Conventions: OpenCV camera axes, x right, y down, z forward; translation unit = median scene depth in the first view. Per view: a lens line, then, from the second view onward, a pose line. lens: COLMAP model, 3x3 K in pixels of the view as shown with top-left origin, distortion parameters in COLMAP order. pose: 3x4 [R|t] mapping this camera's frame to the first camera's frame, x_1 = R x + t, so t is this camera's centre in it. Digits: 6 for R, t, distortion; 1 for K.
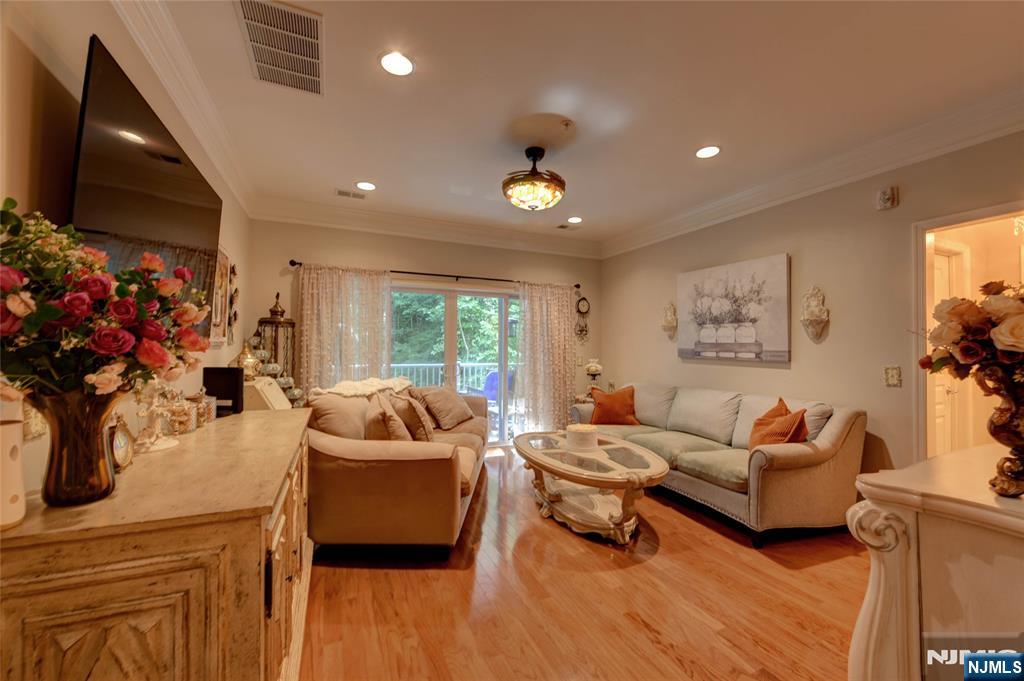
lens RADIAL K [[405.8, 0, 511.8], [0, 405.8, 340.8], [0, 0, 1]] dist [-0.008495, 0.000483]
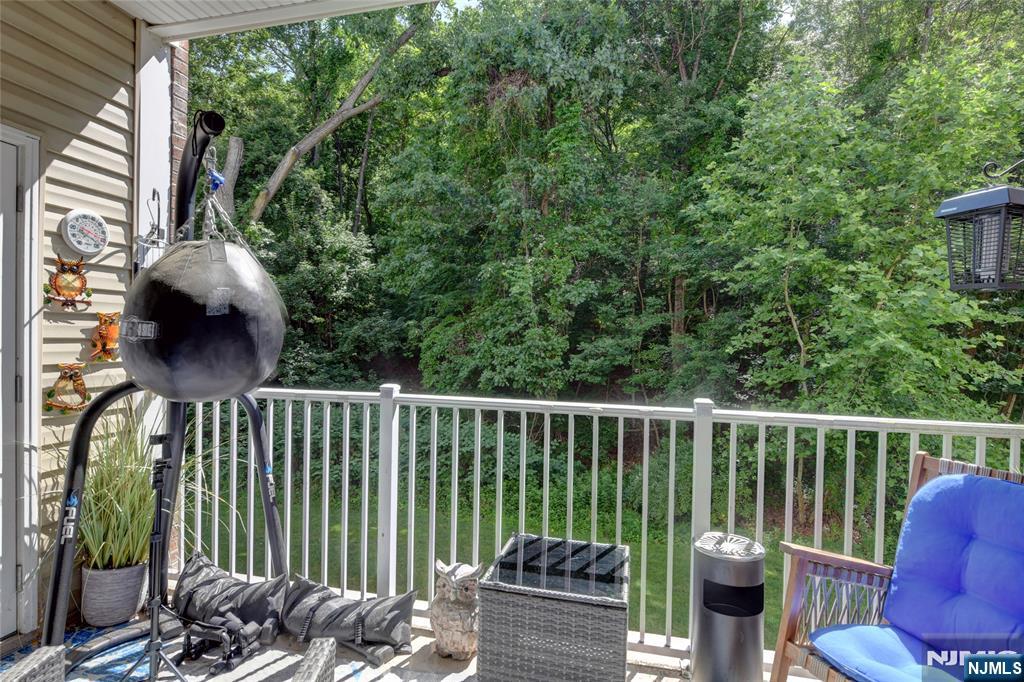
lens RADIAL K [[497.4, 0, 516.8], [0, 497.4, 342.9], [0, 0, 1]] dist [-0.007443, -0.001320]
pose [[0.795690, 0.016708, -0.605473, -0.049417], [-0.004770, 0.999761, 0.021320, 0.020396], [0.605685, -0.014076, 0.795580, 0.937942]]
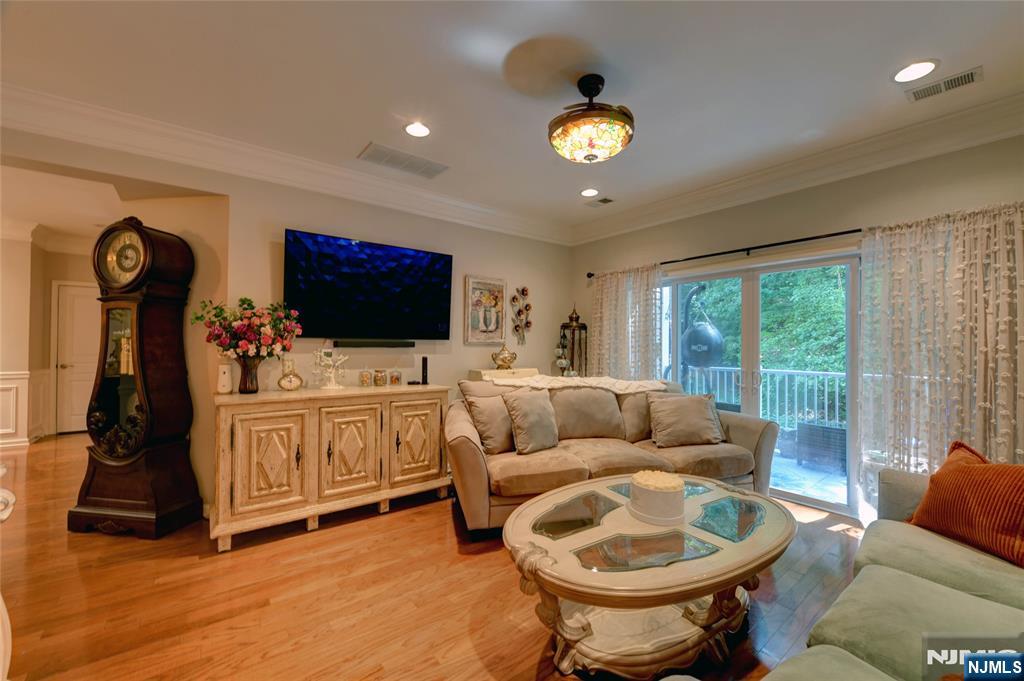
lens RADIAL K [[405.8, 0, 512.1], [0, 405.8, 338.2], [0, 0, 1]] dist [-0.008495, 0.000483]
pose [[0.235450, -0.020074, -0.971679, 0.432662], [0.008017, 0.999793, -0.018712, 0.008788], [0.971853, -0.003384, 0.235562, 0.398158]]
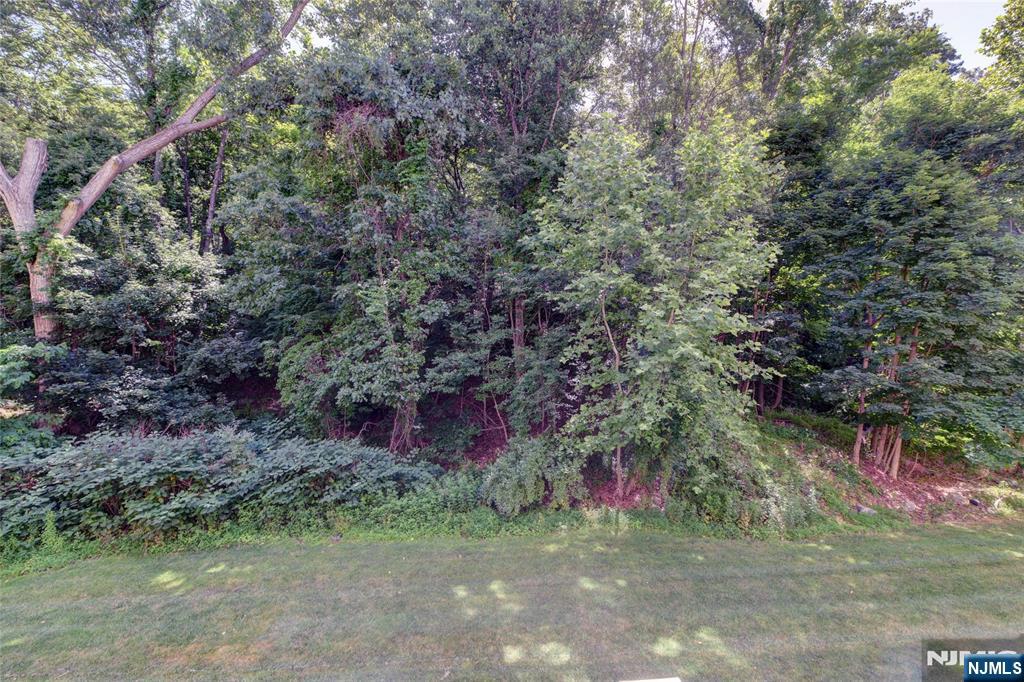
lens RADIAL K [[406.8, 0, 512.2], [0, 406.8, 344.9], [0, 0, 1]] dist [-0.008470, -0.000256]
pose [[0.938389, -0.022781, -0.344829, -0.152416], [0.025688, 0.999663, 0.003861, 0.001569], [0.344624, -0.012481, 0.938658, 1.209802]]
